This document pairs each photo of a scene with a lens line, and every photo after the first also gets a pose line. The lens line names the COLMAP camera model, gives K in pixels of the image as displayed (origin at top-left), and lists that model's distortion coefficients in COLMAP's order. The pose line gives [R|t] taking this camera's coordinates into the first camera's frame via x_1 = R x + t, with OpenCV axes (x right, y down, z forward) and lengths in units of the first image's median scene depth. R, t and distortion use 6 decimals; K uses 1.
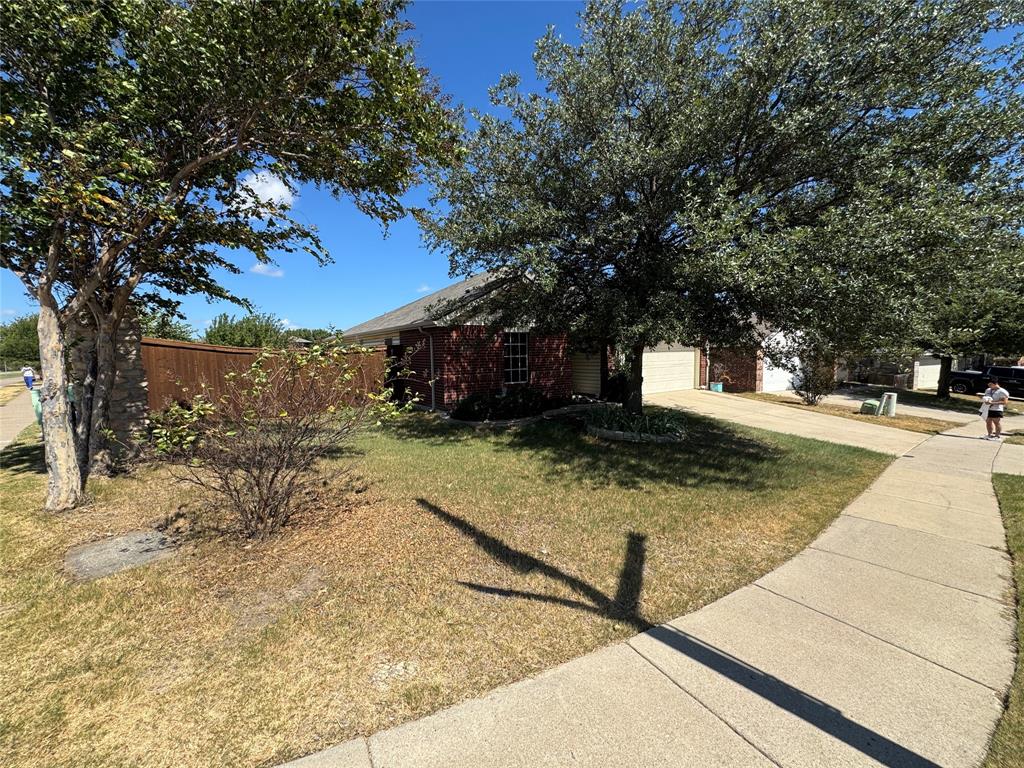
lens RADIAL K [[409.0, 0, 508.6], [0, 409.0, 383.6], [0, 0, 1]] dist [-0.002821, 0.000618]
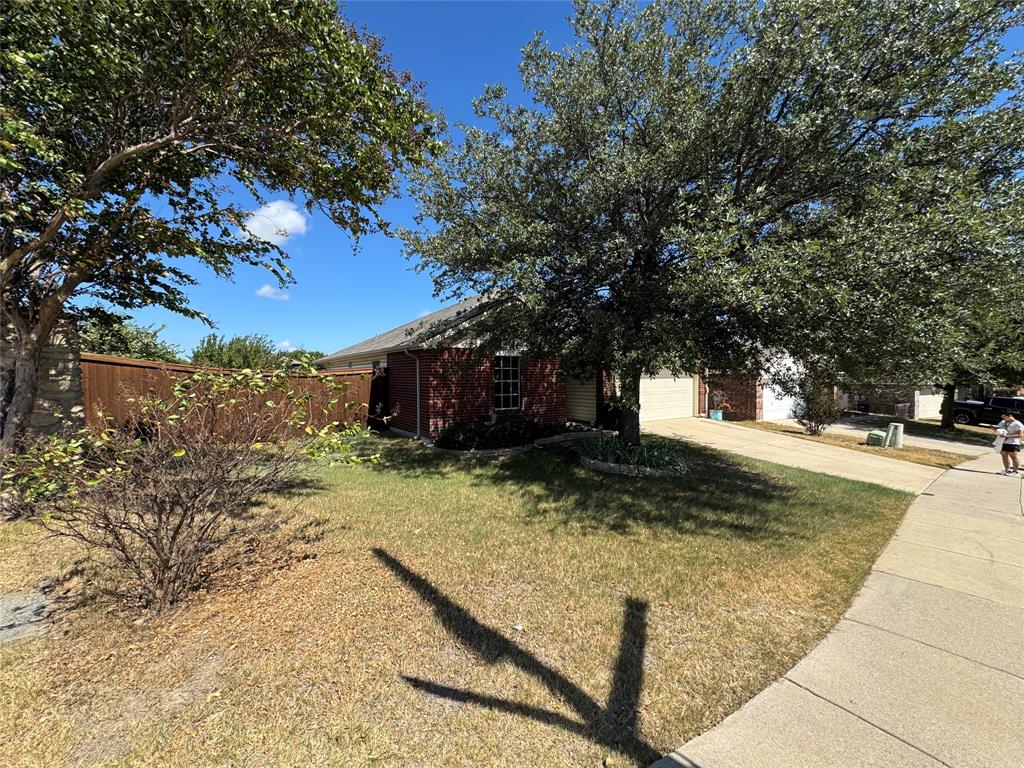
lens RADIAL K [[409.0, 0, 518.2], [0, 409.0, 381.0], [0, 0, 1]] dist [-0.002821, 0.000618]
pose [[0.999520, 0.010620, 0.029100, 0.038227], [-0.008651, 0.997718, -0.066959, -0.007743], [-0.029744, 0.066675, 0.997331, 0.118891]]
